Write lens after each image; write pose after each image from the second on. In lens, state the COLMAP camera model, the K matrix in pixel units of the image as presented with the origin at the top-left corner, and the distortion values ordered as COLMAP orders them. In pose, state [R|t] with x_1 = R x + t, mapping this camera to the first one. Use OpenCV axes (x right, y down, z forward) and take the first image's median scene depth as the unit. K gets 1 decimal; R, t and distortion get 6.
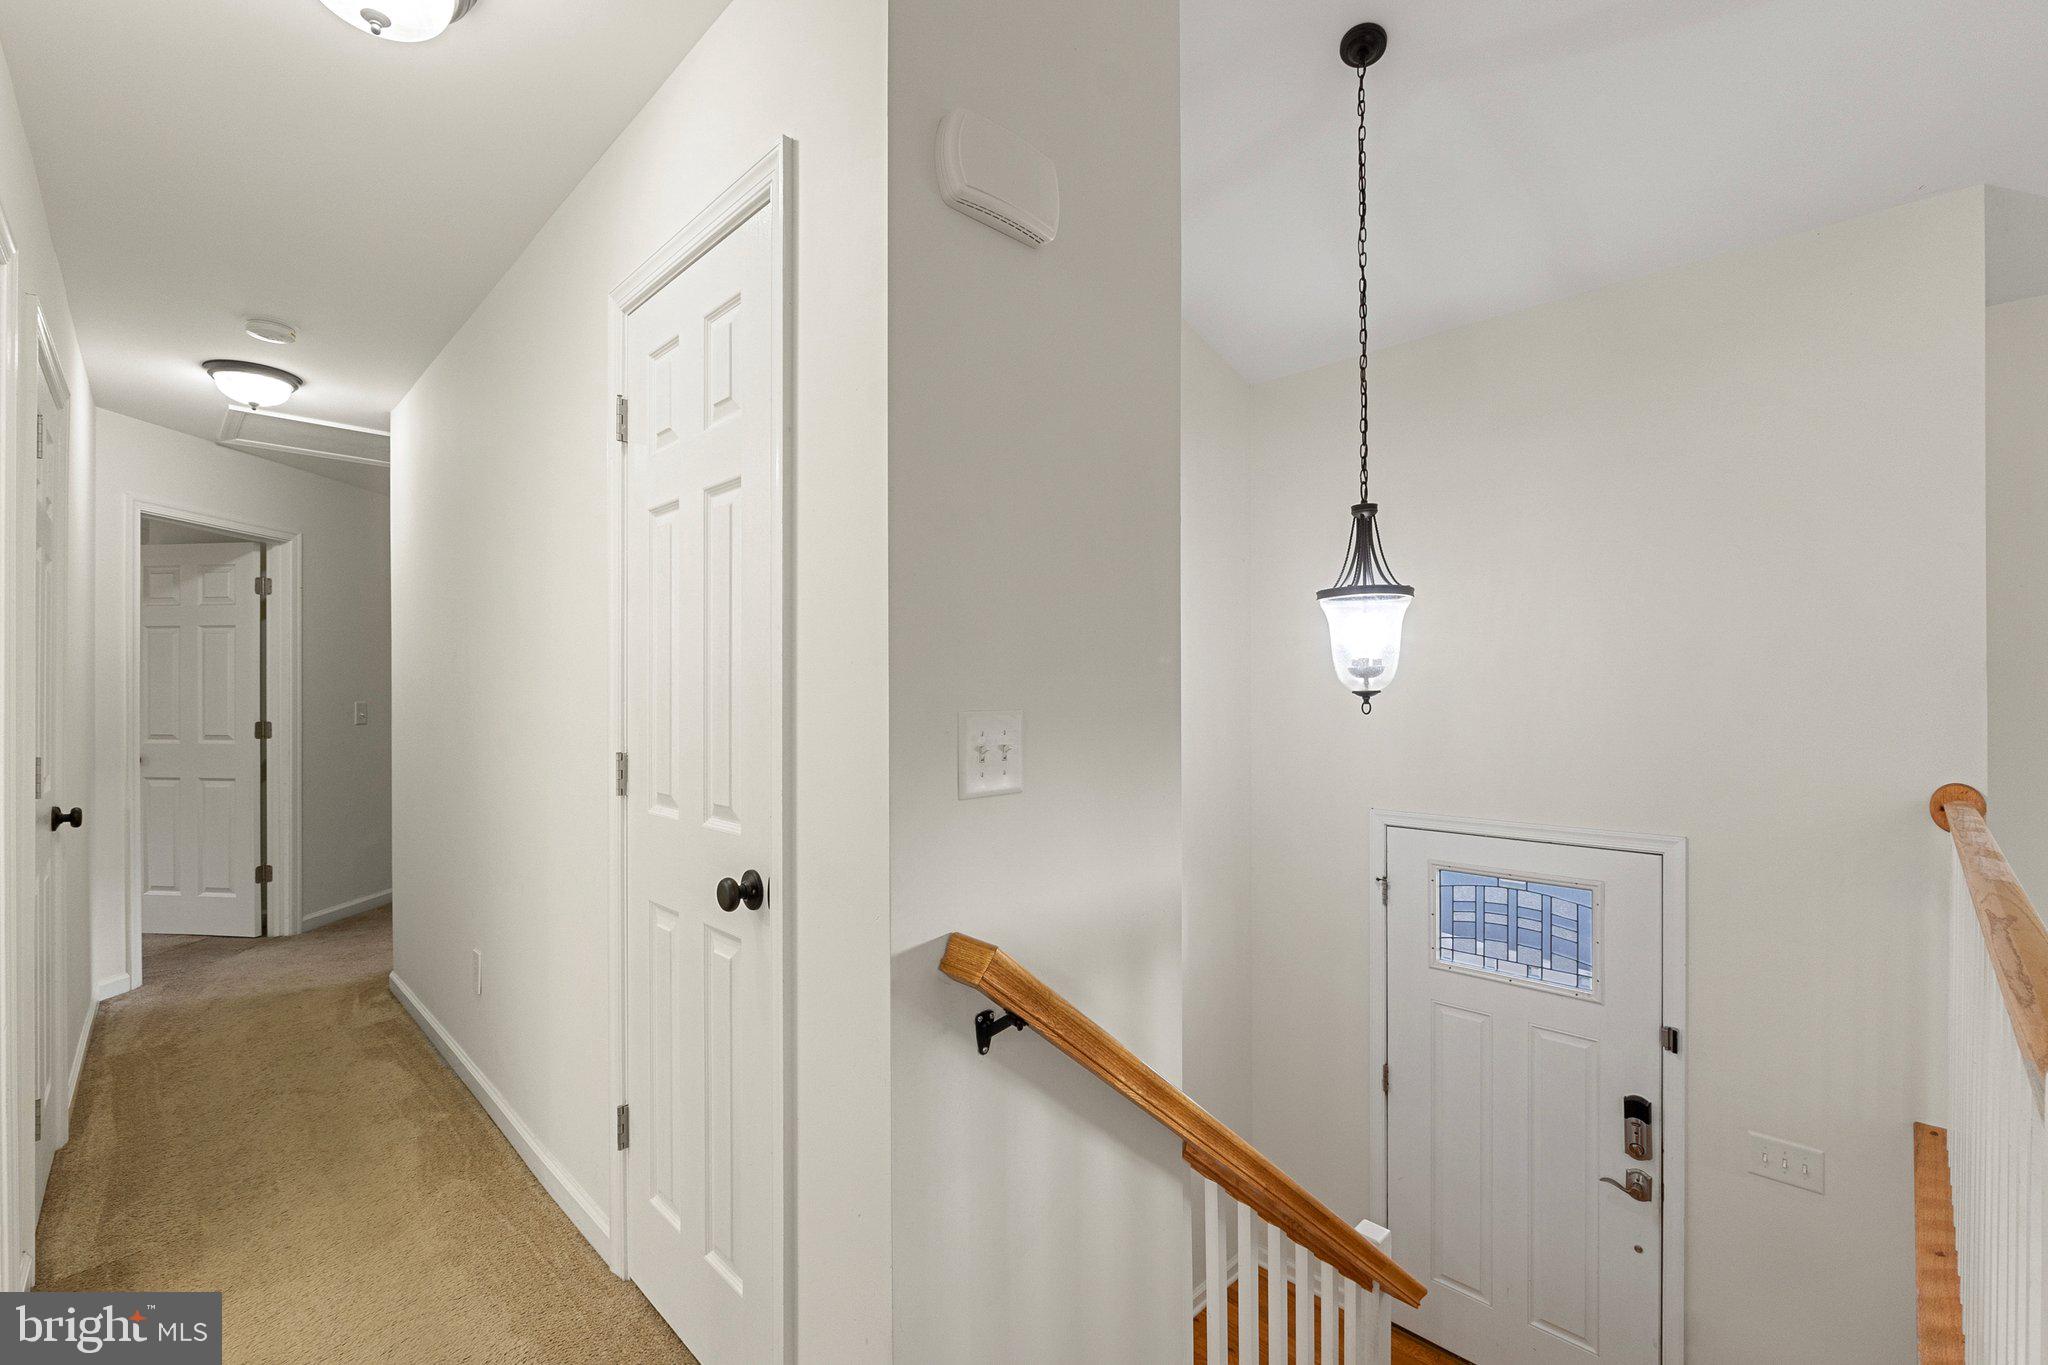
lens RADIAL K [[876.2, 0, 1015.1], [0, 876.2, 687.9], [0, 0, 1]] dist [-0.007154, -0.001278]
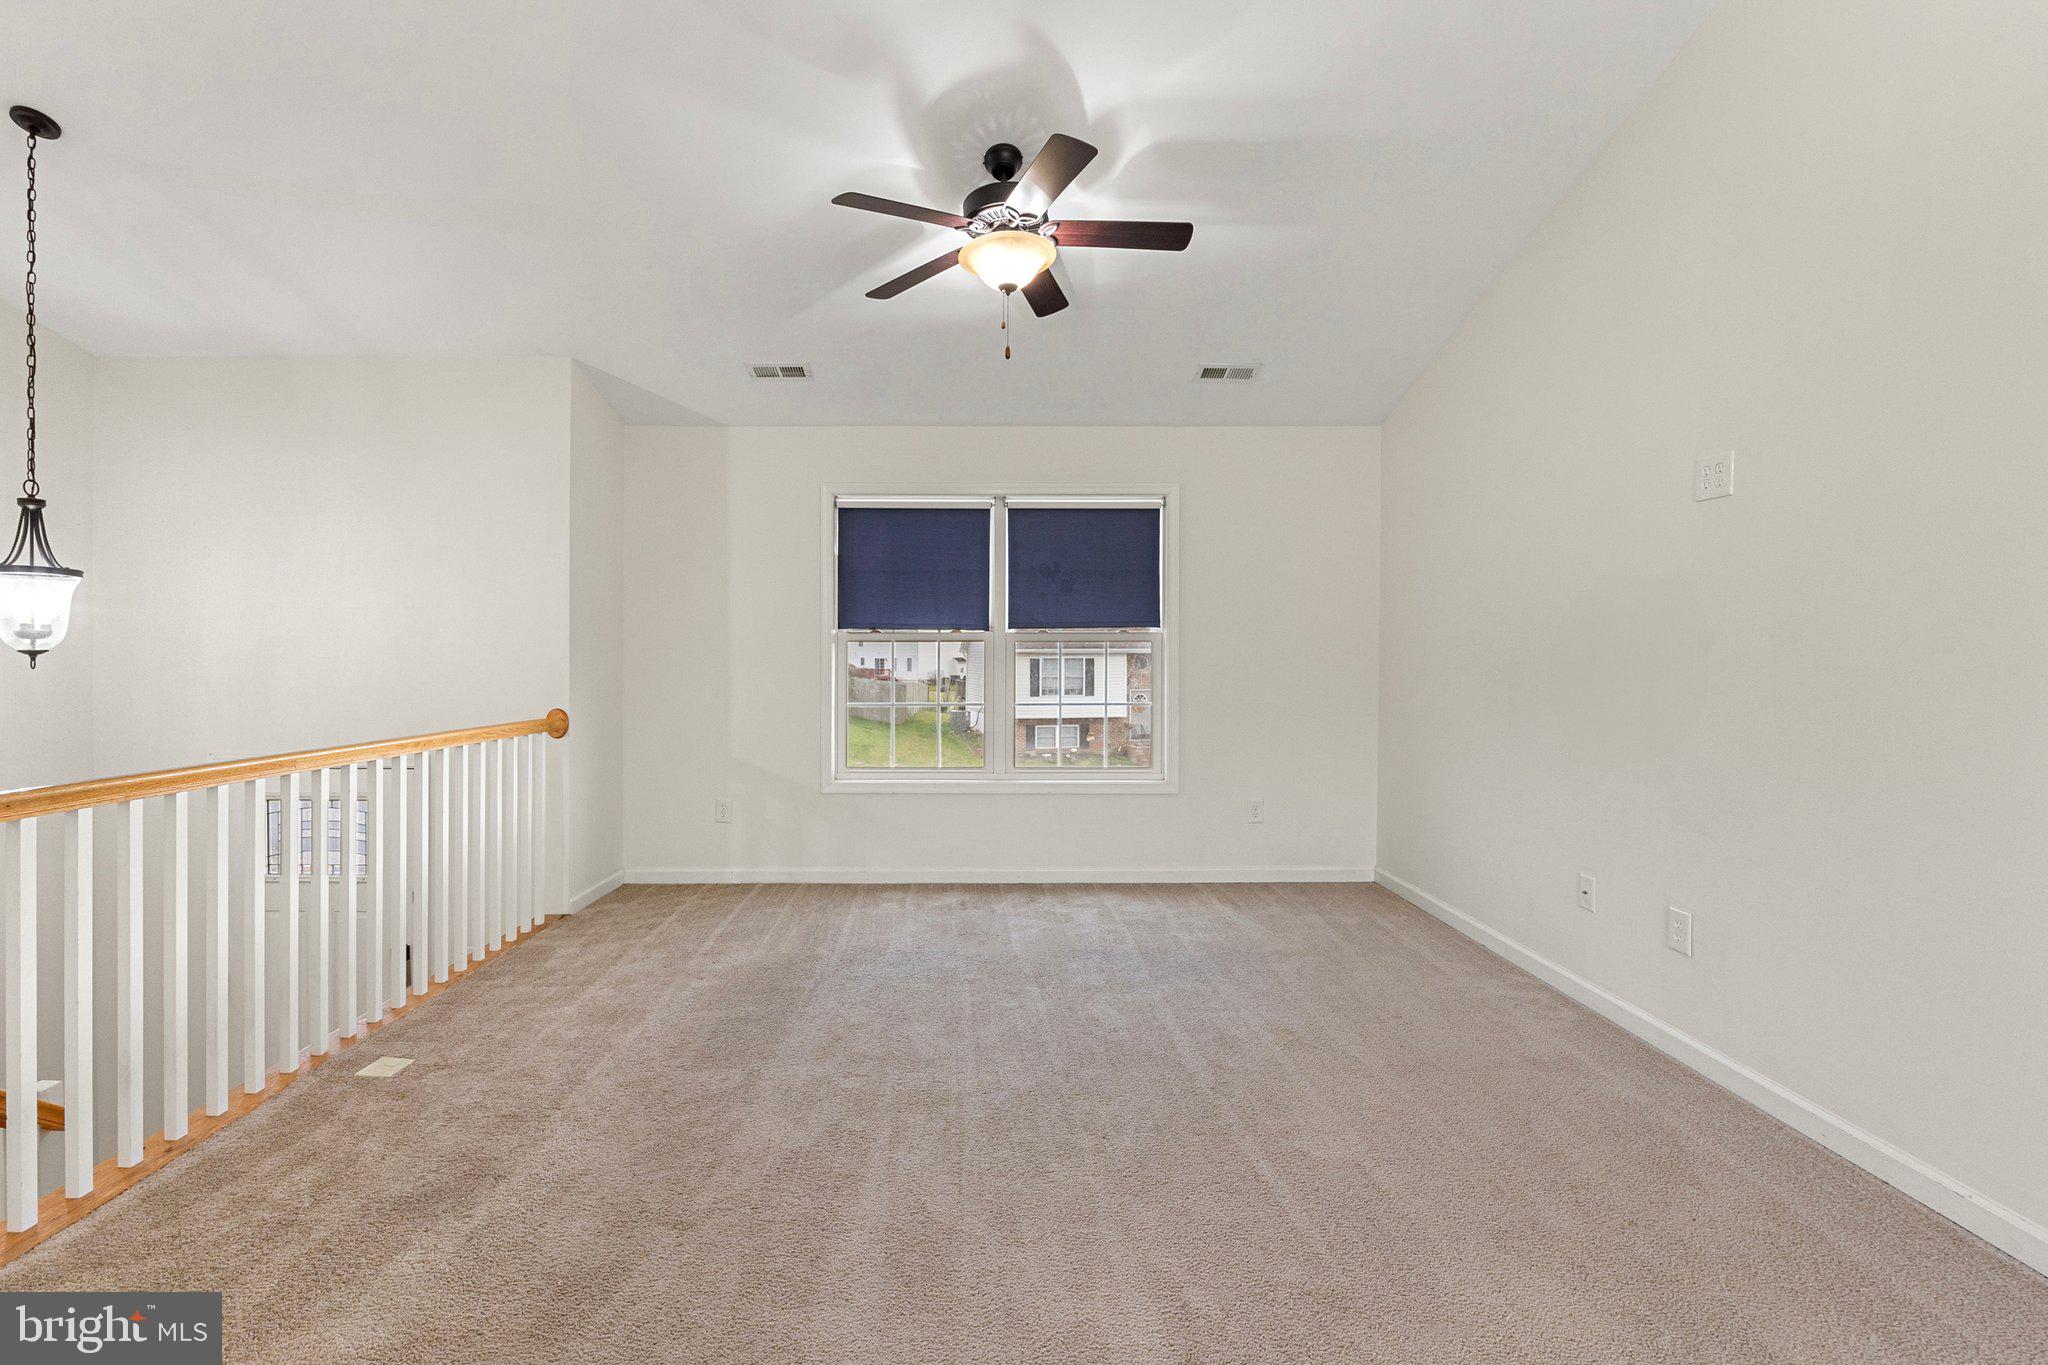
lens RADIAL K [[876.2, 0, 995.2], [0, 876.2, 664.0], [0, 0, 1]] dist [-0.007154, -0.001278]
pose [[0.695327, -0.001428, 0.718692, 0.290074], [-0.005961, 0.999952, 0.007754, 0.003268], [-0.718669, -0.009676, 0.695285, -0.510543]]
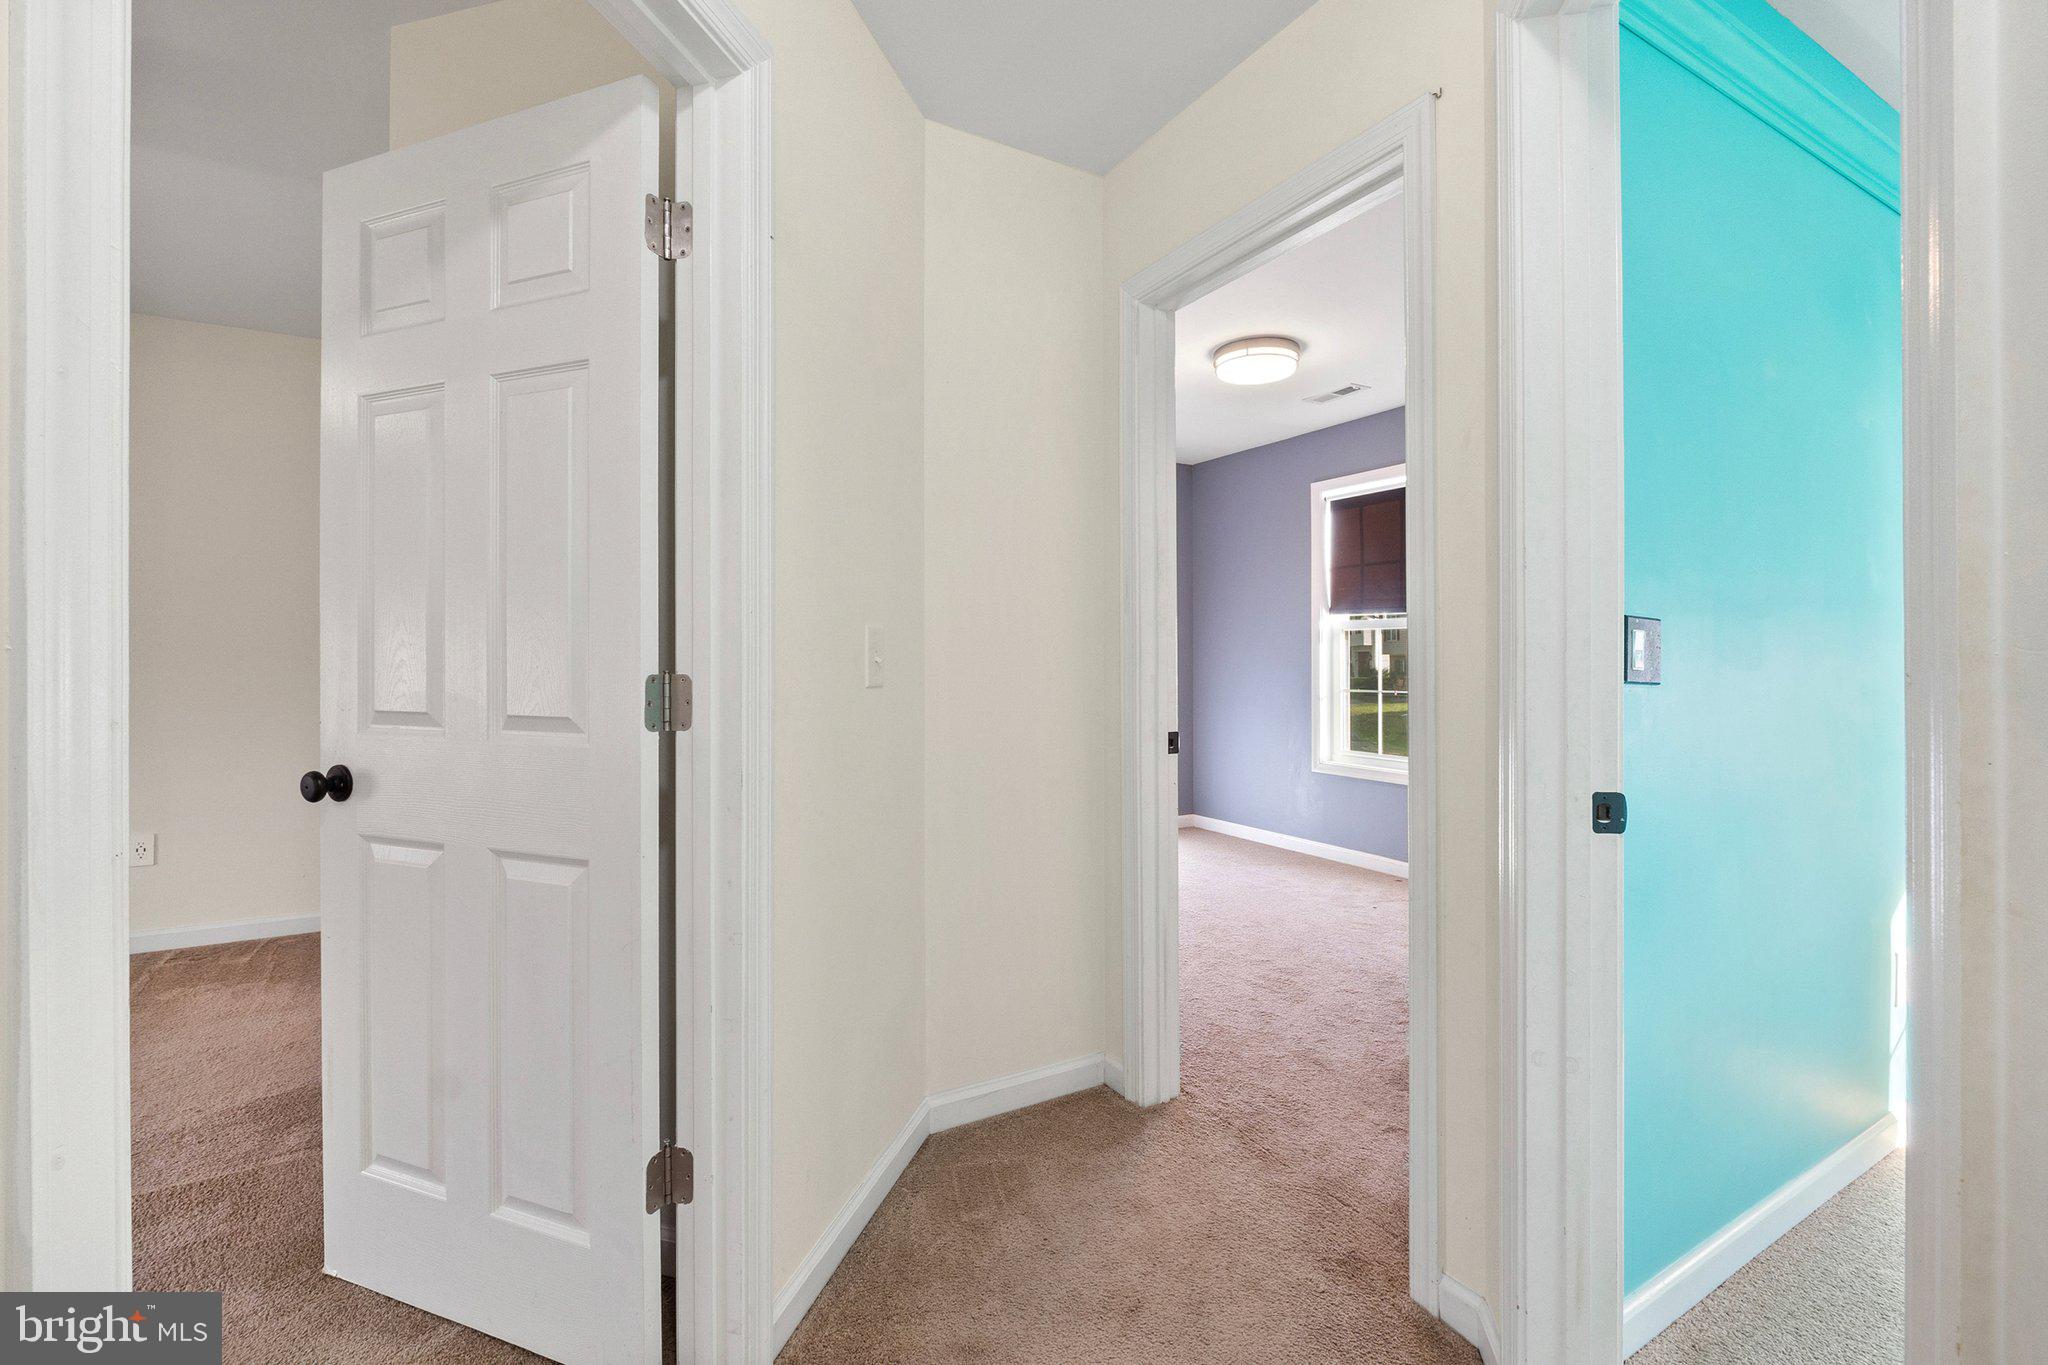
lens RADIAL K [[876.2, 0, 1022.5], [0, 876.2, 674.8], [0, 0, 1]] dist [-0.007154, -0.001278]
pose [[0.970291, 0.002685, -0.241926, -0.809492], [-0.001305, 0.999982, 0.005866, 0.044797], [0.241937, -0.005376, 0.970277, 0.887487]]
